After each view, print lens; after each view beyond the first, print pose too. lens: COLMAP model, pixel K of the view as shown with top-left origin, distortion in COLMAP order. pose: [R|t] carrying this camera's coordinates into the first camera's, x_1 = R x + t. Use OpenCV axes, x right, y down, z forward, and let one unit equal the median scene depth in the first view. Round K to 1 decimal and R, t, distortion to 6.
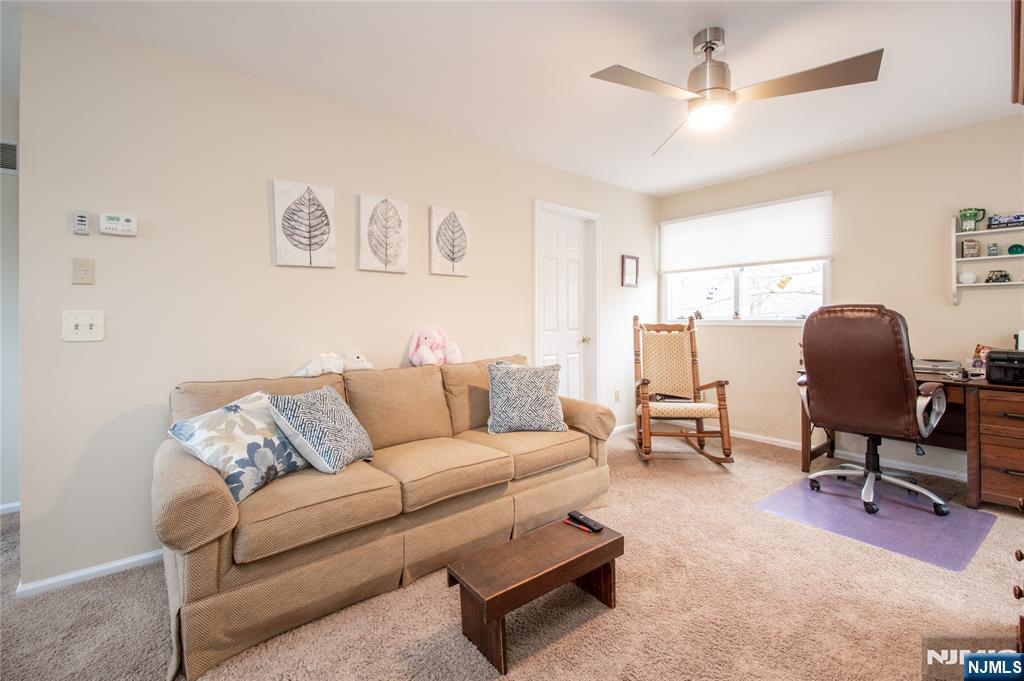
lens RADIAL K [[435.9, 0, 517.8], [0, 435.9, 315.7], [0, 0, 1]] dist [-0.000812, -0.000132]
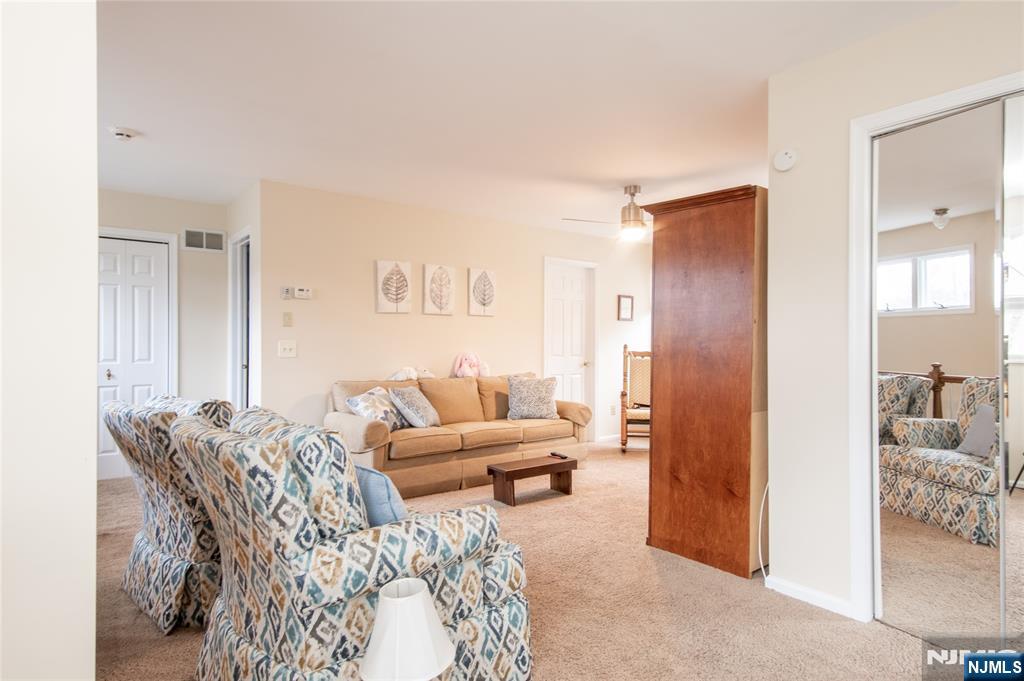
lens RADIAL K [[554.8, 0, 522.3], [0, 554.8, 340.4], [0, 0, 1]] dist [0.000425, -0.000150]
pose [[0.998828, 0.005563, -0.048073, 0.074574], [-0.005724, 0.999978, -0.003206, -0.008359], [0.048054, 0.003477, 0.998839, -0.939981]]
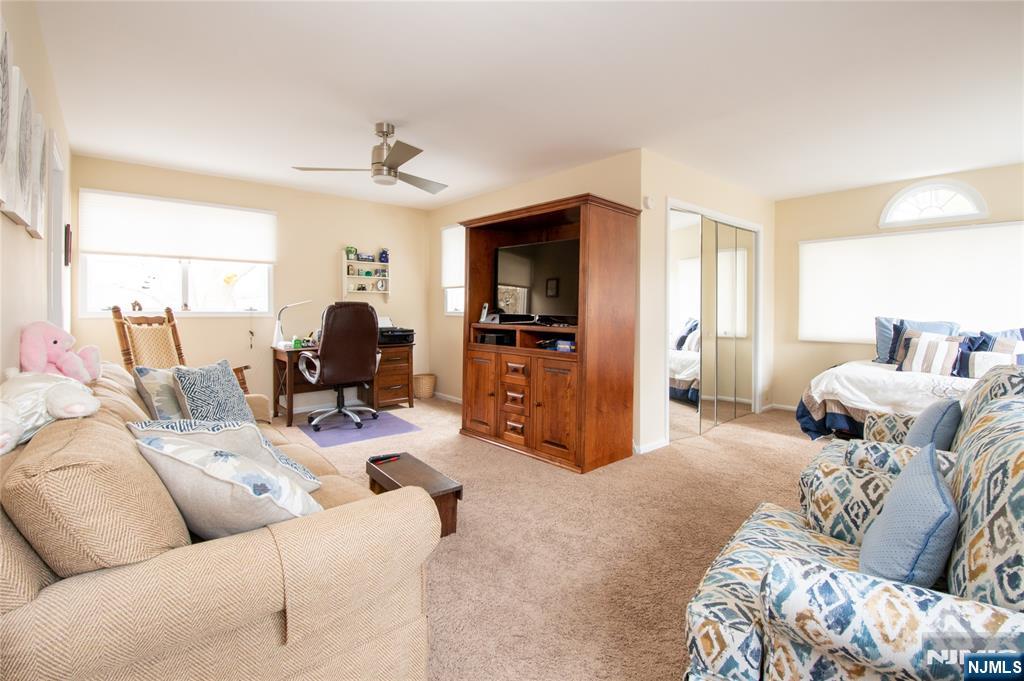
lens RADIAL K [[435.9, 0, 517.8], [0, 435.9, 315.7], [0, 0, 1]] dist [-0.000812, -0.000132]
pose [[0.025102, -0.010204, 0.999633, -0.796952], [-0.009761, 0.999898, 0.010451, 0.002042], [-0.999637, -0.010020, 0.025000, 0.345718]]
